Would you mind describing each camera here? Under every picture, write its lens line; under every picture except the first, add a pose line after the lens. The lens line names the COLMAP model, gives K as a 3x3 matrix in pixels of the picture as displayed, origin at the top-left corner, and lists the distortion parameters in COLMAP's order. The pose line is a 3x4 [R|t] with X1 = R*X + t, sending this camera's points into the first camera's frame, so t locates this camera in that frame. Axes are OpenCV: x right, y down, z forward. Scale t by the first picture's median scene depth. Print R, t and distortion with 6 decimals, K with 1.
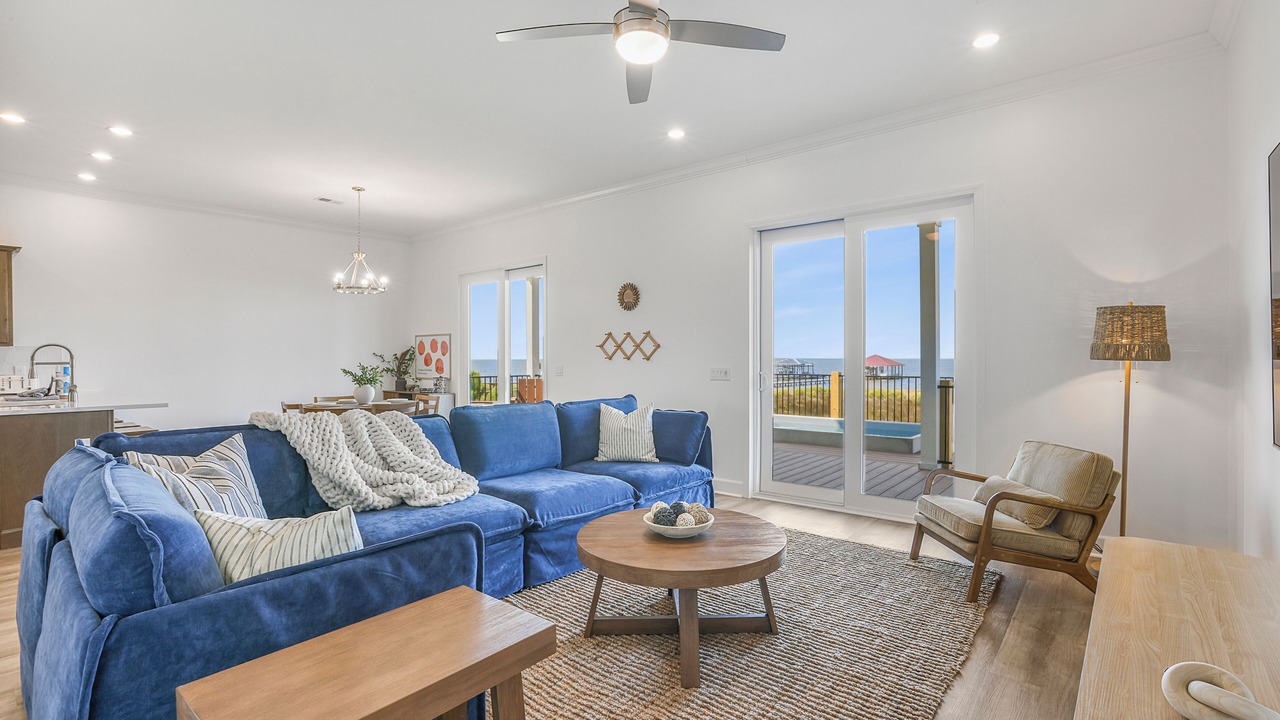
lens RADIAL K [[599.1, 0, 641.7], [0, 599.1, 357.1], [0, 0, 1]] dist [0.002360, 0.003483]
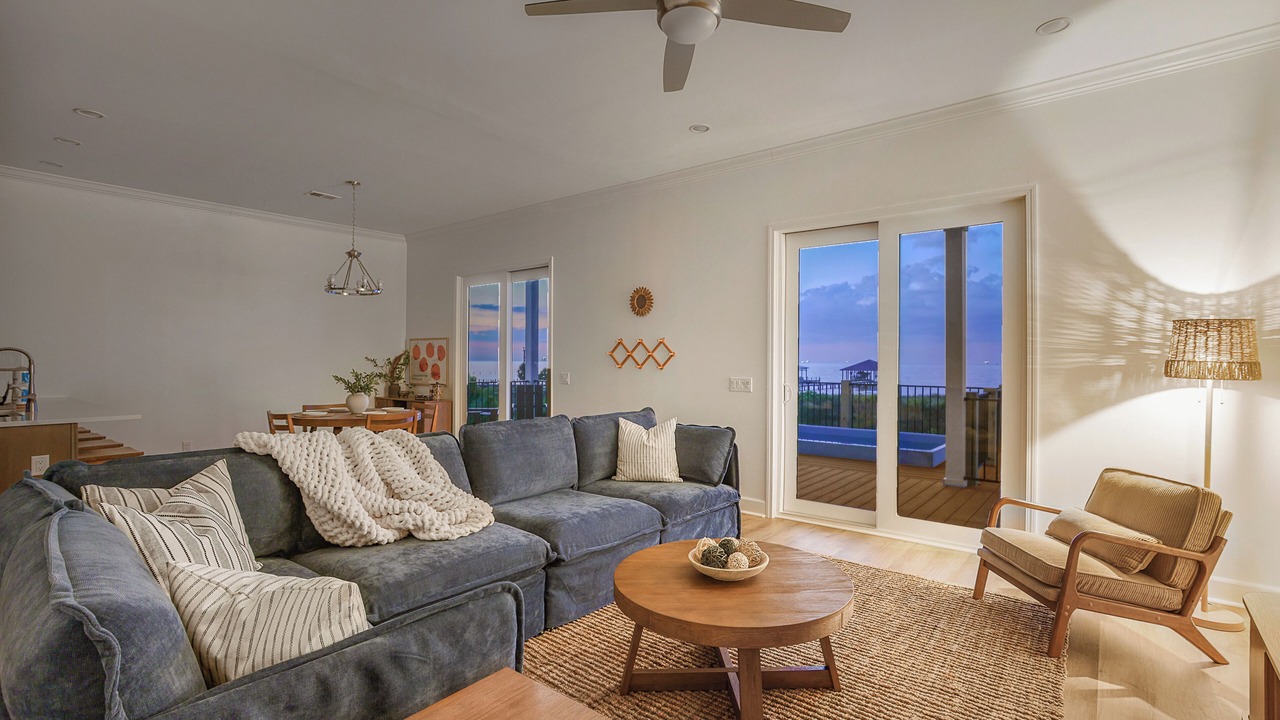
lens RADIAL K [[599.1, 0, 643.7], [0, 599.1, 356.1], [0, 0, 1]] dist [0.002360, 0.003483]
pose [[0.999684, 0.009362, 0.023325, -0.075528], [-0.009227, 0.999940, -0.005917, -0.018492], [-0.023379, 0.005700, 0.999710, 0.105511]]
